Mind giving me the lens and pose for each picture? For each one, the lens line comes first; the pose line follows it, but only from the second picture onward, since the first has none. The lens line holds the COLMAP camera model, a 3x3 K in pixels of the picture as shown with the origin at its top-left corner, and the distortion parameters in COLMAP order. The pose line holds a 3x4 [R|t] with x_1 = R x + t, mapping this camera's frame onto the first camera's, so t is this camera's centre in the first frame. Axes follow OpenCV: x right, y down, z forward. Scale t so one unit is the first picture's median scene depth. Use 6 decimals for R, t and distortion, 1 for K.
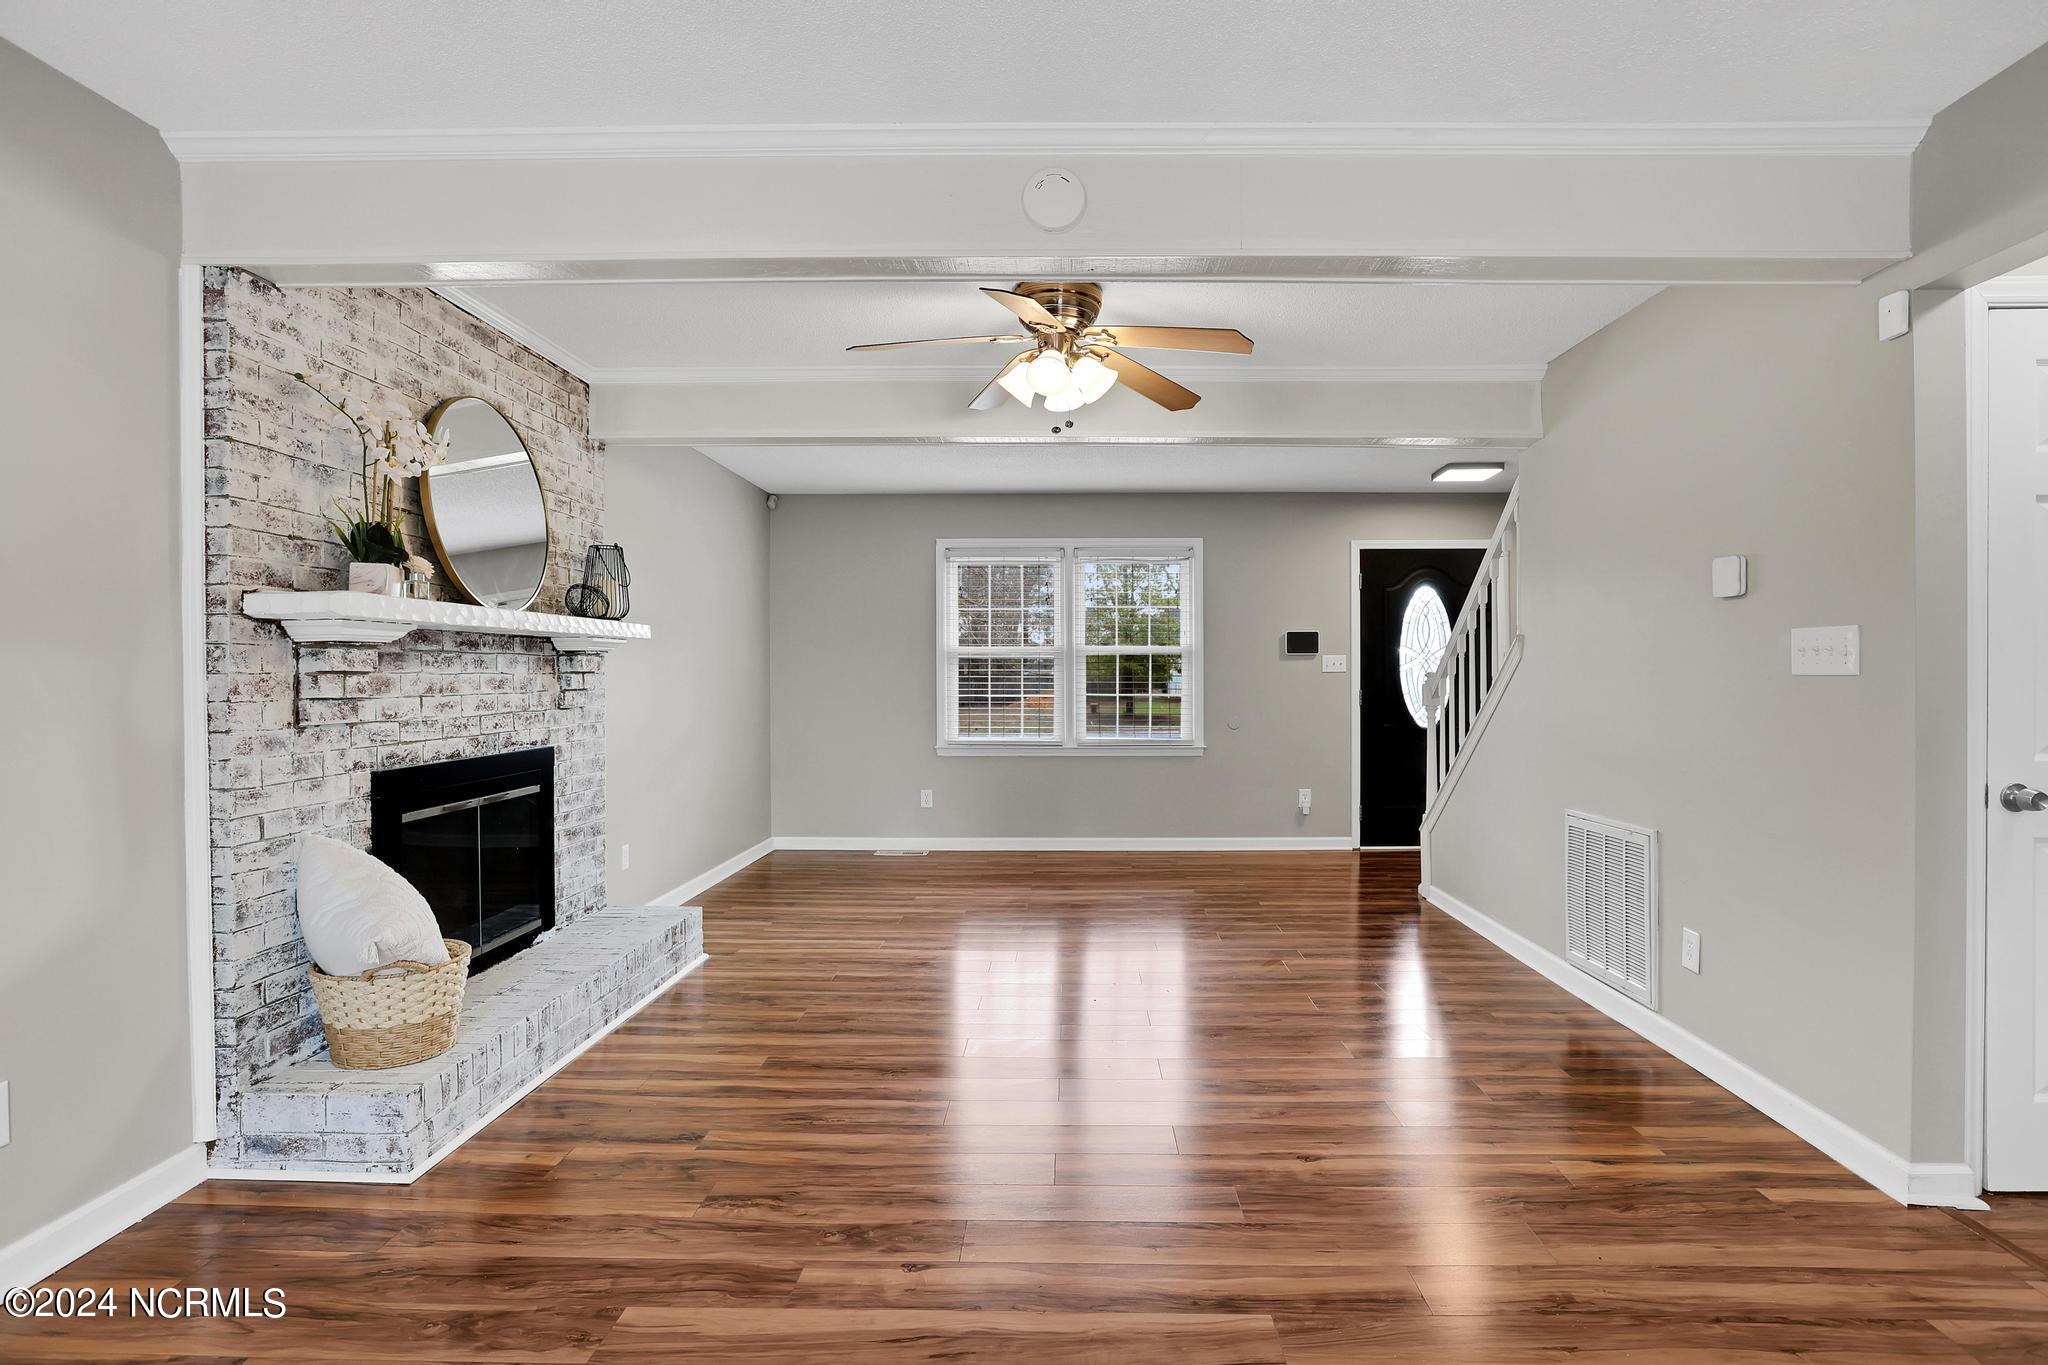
lens RADIAL K [[996.6, 0, 1024.0], [0, 996.6, 682.5], [0, 0, 1]] dist [-0.048837, 0.023316]
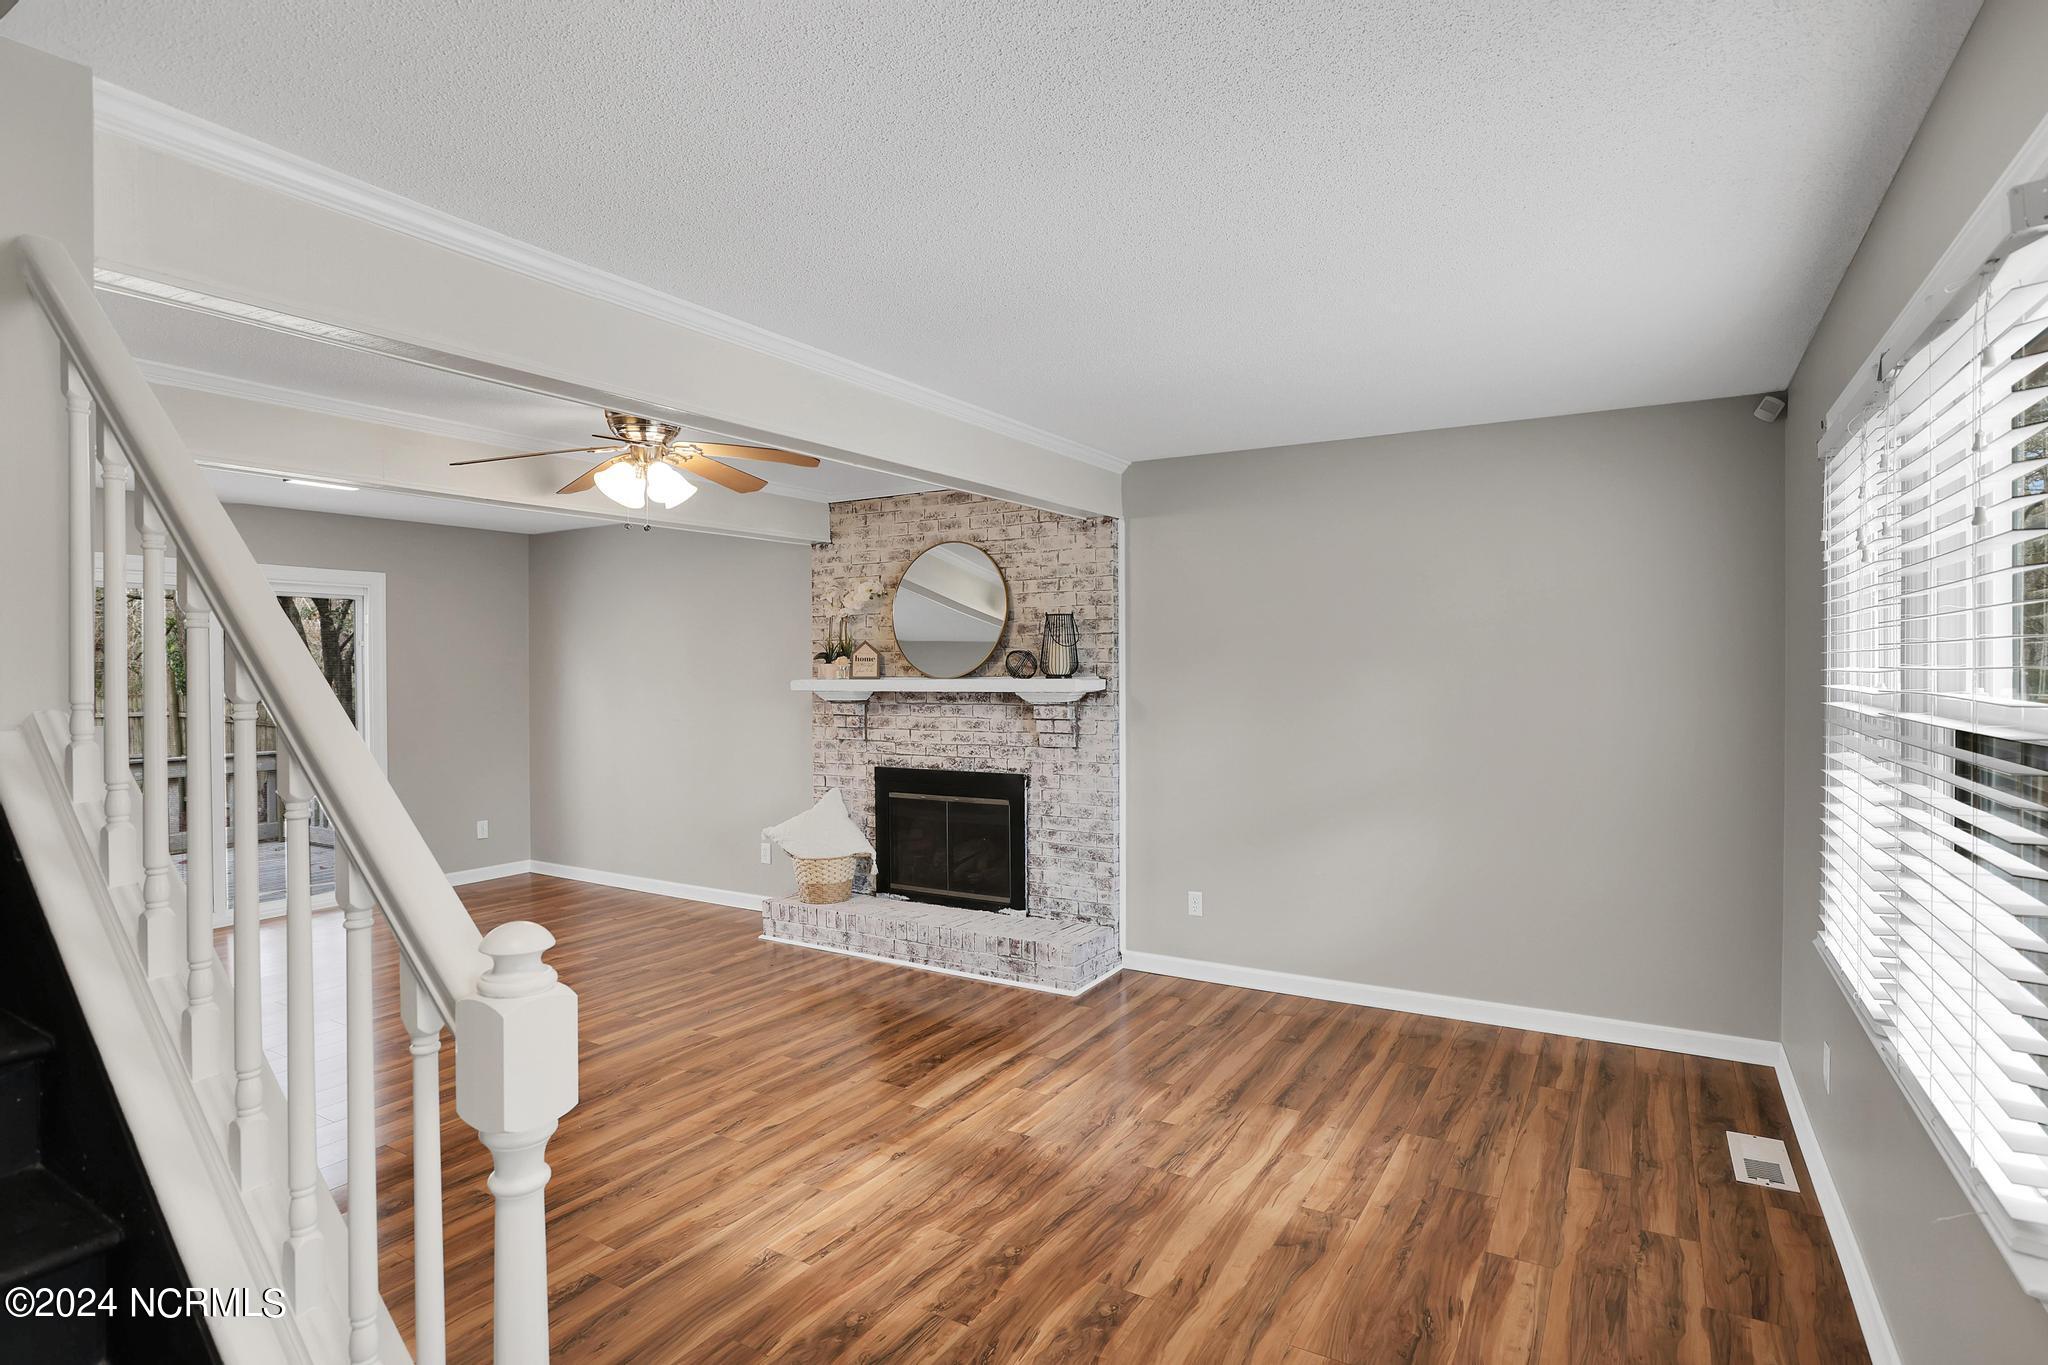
lens RADIAL K [[1081.1, 0, 1027.7], [0, 1081.1, 673.9], [0, 0, 1]] dist [-0.059989, 0.000651]
pose [[-0.479848, 0.010796, -0.877285, 0.968751], [0.000630, 0.999928, 0.011961, -0.106815], [0.877351, 0.005186, -0.479820, 2.091465]]
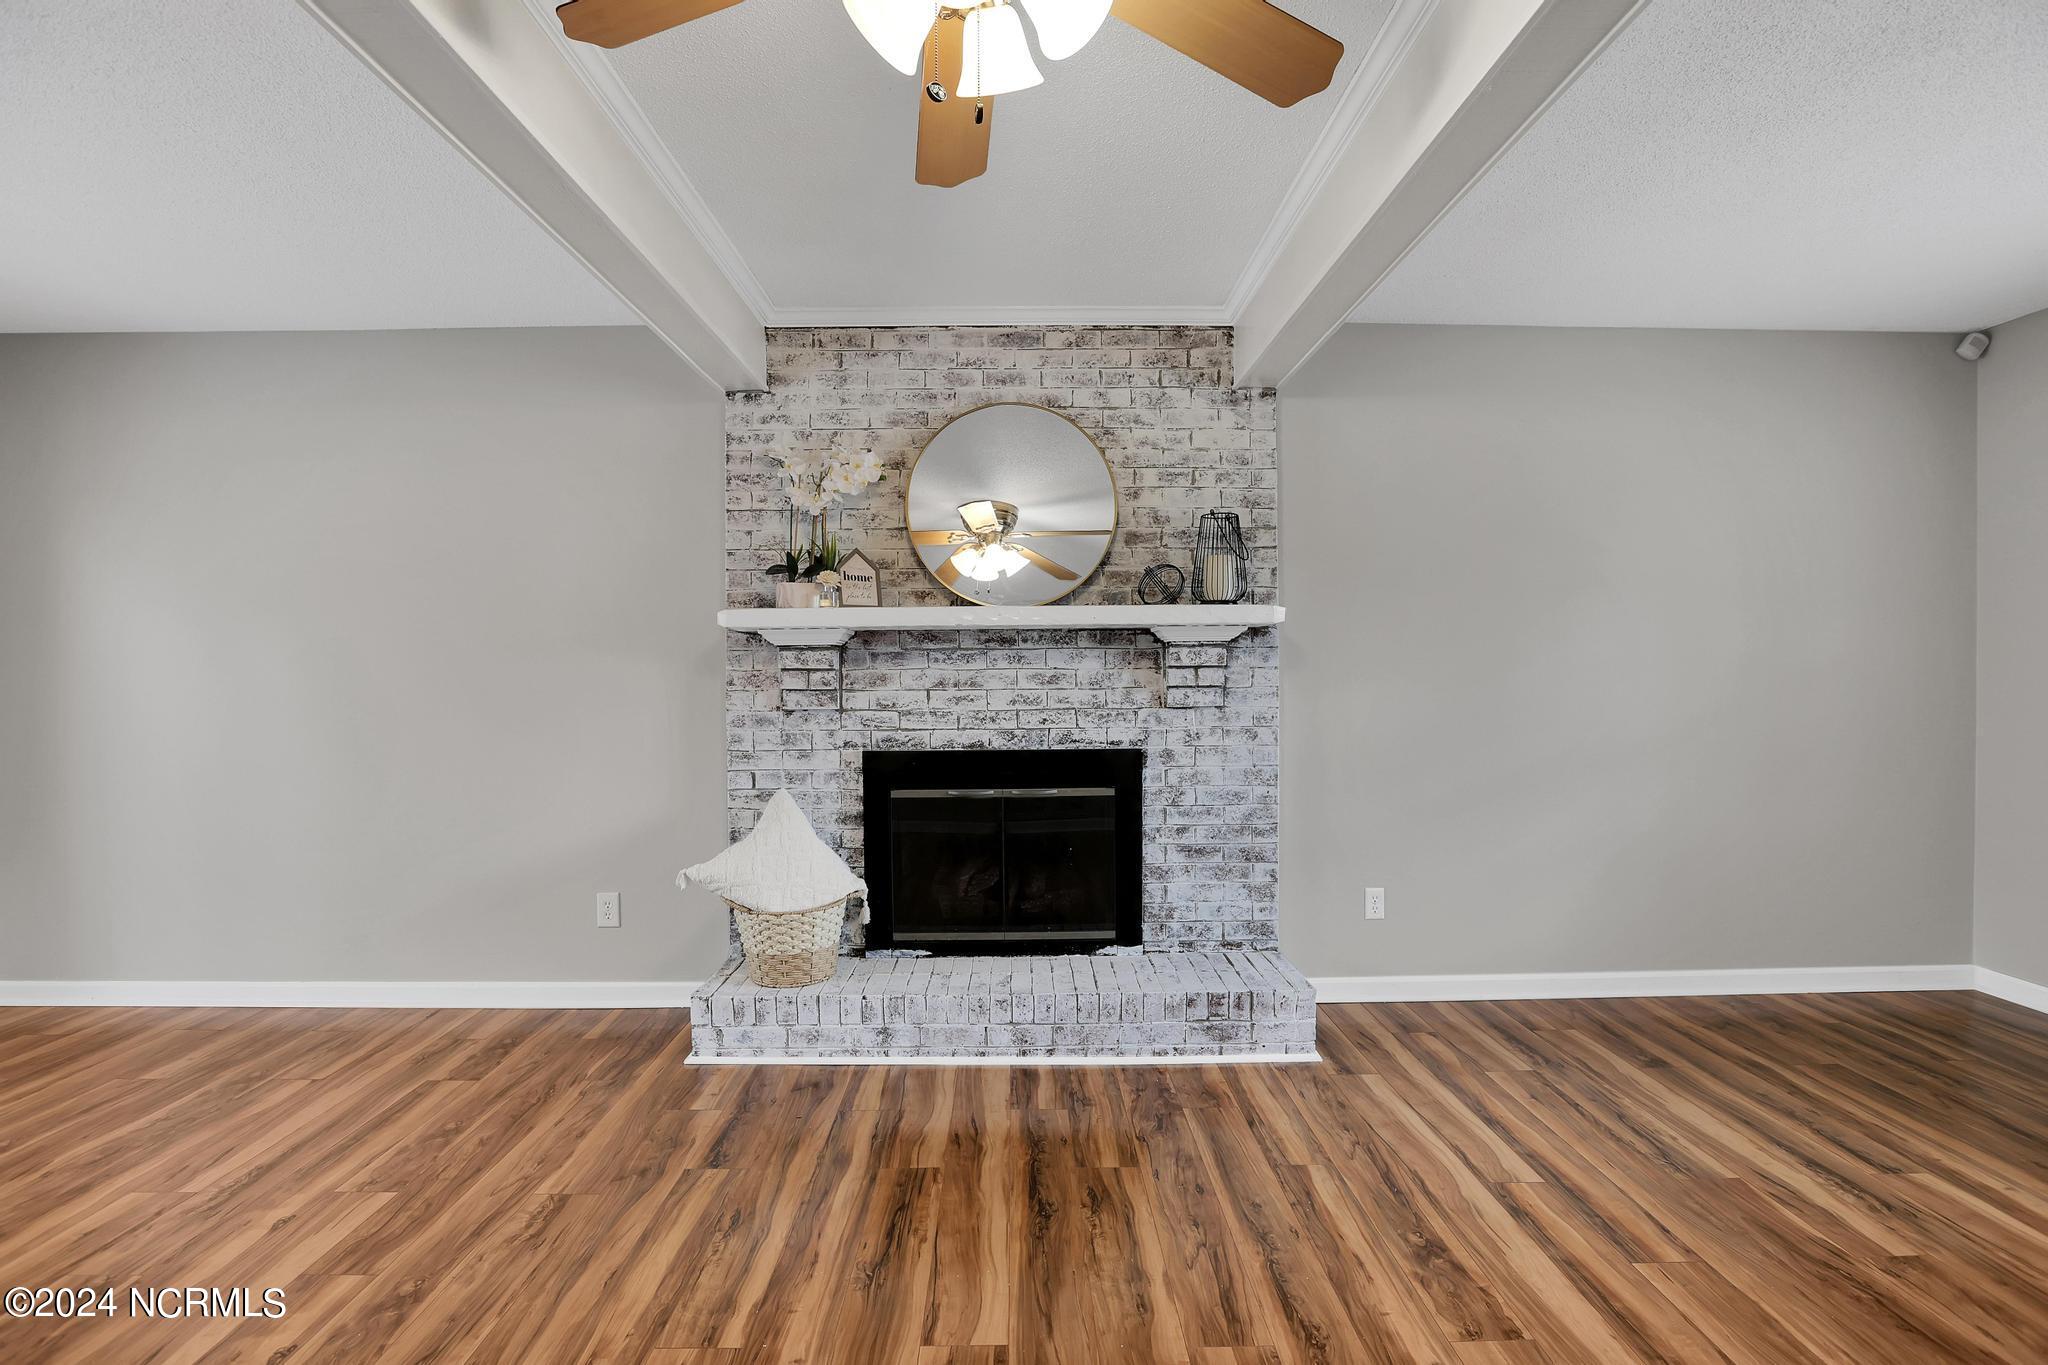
lens RADIAL K [[942.4, 0, 1041.5], [0, 942.4, 682.8], [0, 0, 1]] dist [-0.065297, 0.027548]
pose [[0.062711, 0.011734, -0.997963, 0.469987], [-0.002309, 0.999930, 0.011612, -0.006807], [0.998029, 0.001576, 0.062734, 1.052603]]
